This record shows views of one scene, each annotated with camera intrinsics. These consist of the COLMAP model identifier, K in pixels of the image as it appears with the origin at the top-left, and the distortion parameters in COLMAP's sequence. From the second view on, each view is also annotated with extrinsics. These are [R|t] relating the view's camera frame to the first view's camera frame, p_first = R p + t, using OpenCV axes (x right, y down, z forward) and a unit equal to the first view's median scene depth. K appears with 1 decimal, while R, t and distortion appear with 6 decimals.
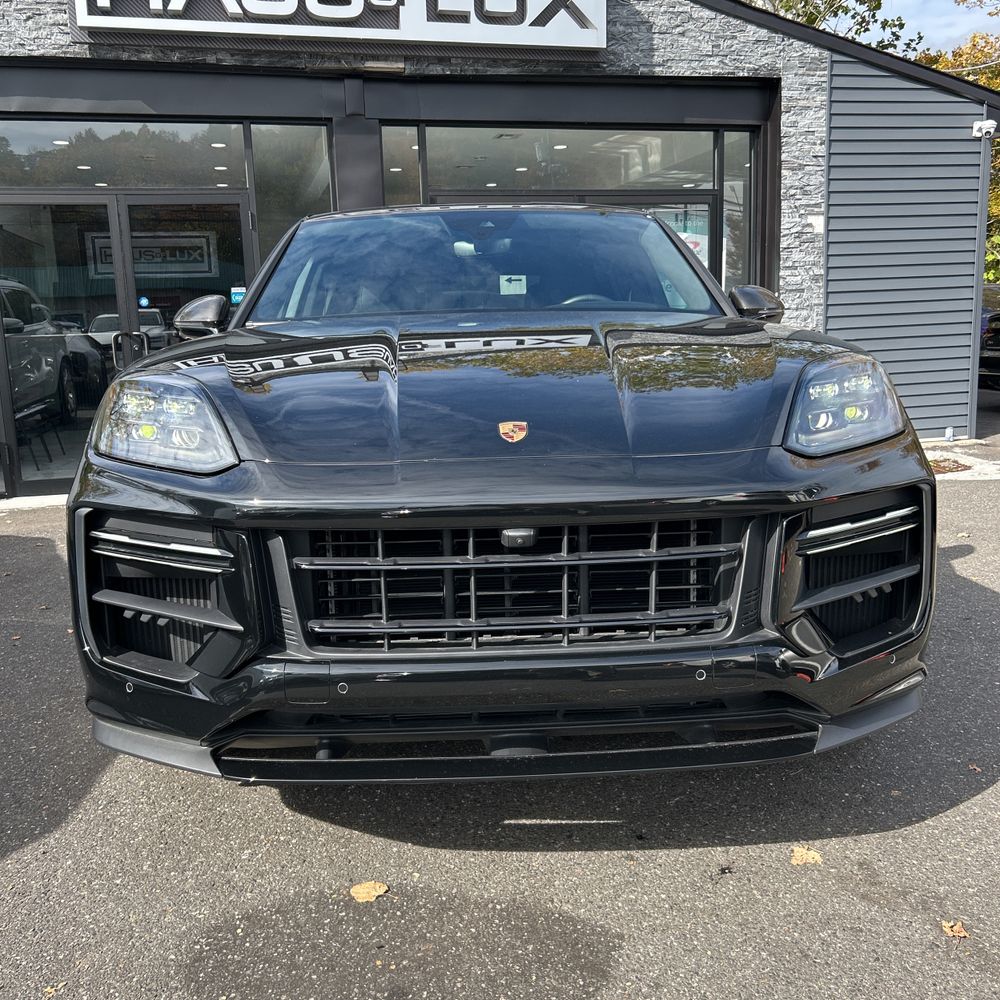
lens RADIAL K [[997.4, 0, 508.9], [0, 997.4, 492.0], [0, 0, 1]] dist [0.015010, -0.013119]
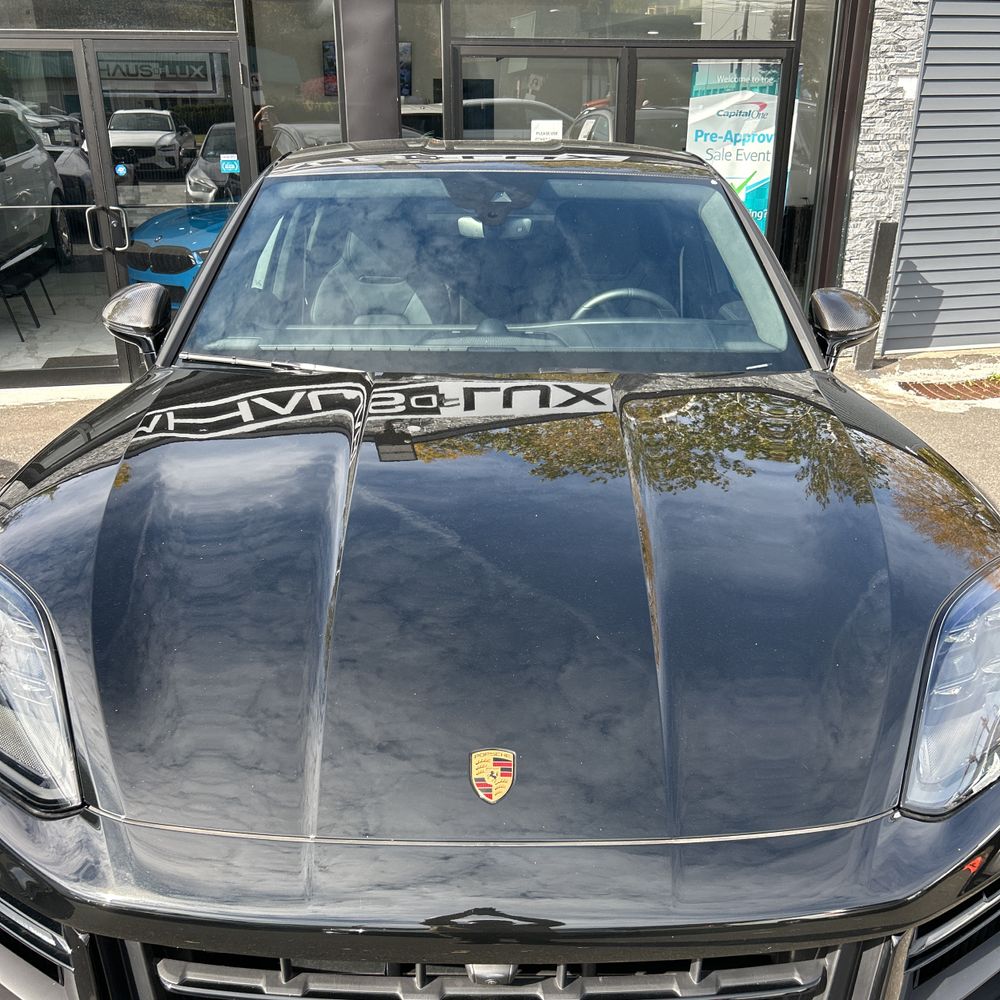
lens RADIAL K [[998.0, 0, 500.0], [0, 998.0, 500.0], [0, 0, 1]] dist [0.016698, -0.016414]
pose [[0.998475, 0.045828, -0.030785, 0.004786], [-0.038768, 0.979028, 0.200005, -0.083261], [0.039305, -0.198507, 0.979311, 0.086672]]
